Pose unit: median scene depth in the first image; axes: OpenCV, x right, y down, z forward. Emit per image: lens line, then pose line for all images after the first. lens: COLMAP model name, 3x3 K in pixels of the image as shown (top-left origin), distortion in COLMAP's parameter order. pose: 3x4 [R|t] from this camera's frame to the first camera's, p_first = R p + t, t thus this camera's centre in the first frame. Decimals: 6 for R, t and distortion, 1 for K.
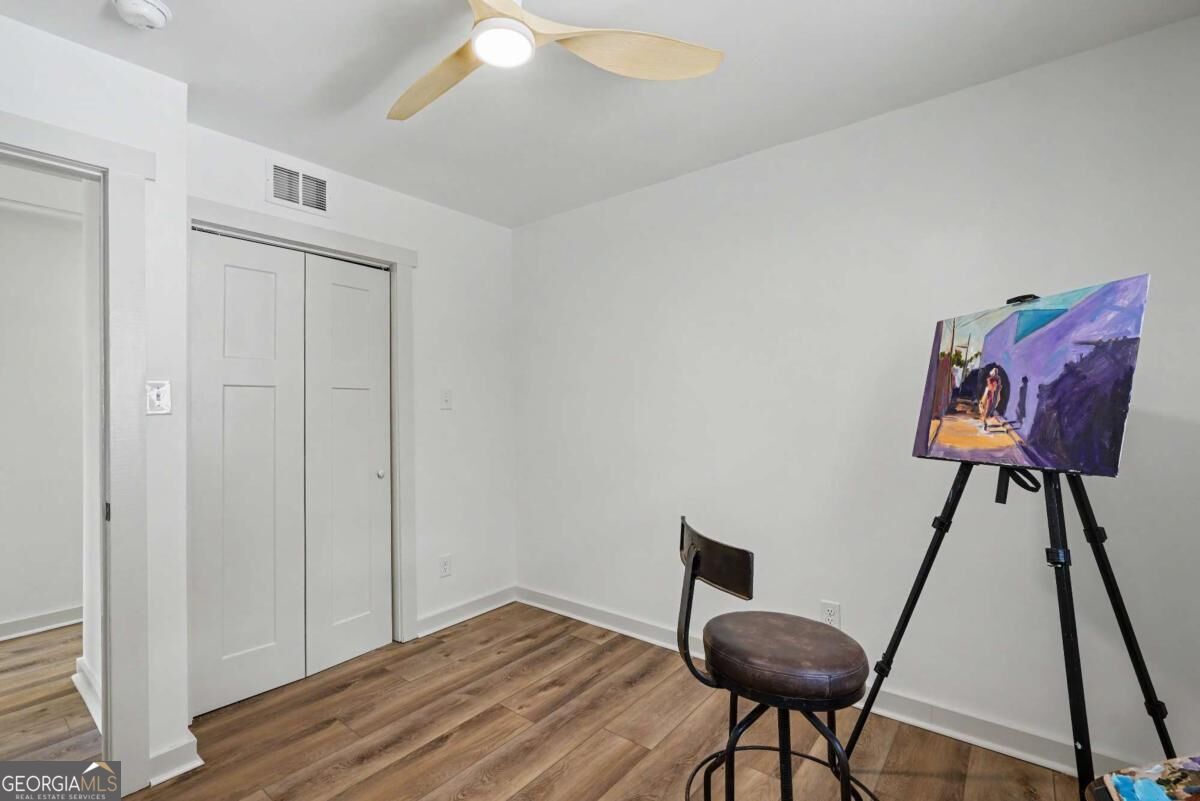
lens RADIAL K [[539.0, 0, 600.0], [0, 539.0, 400.5], [0, 0, 1]] dist [0.000397, -0.000008]
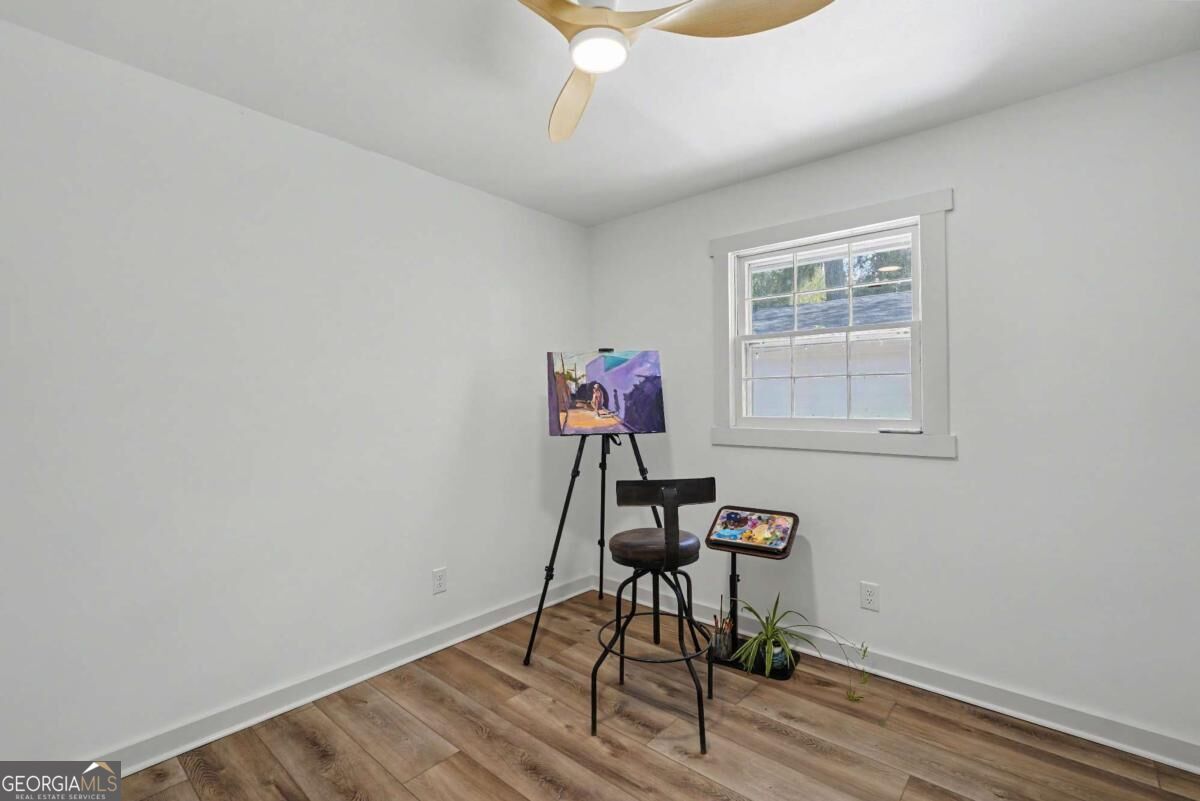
lens RADIAL K [[539.0, 0, 600.0], [0, 539.0, 400.5], [0, 0, 1]] dist [0.000397, -0.000008]
pose [[0.046384, 0.011605, 0.998856, -1.145589], [-0.004539, 0.999925, -0.011407, 0.019332], [-0.998913, -0.004005, 0.046433, 0.897000]]
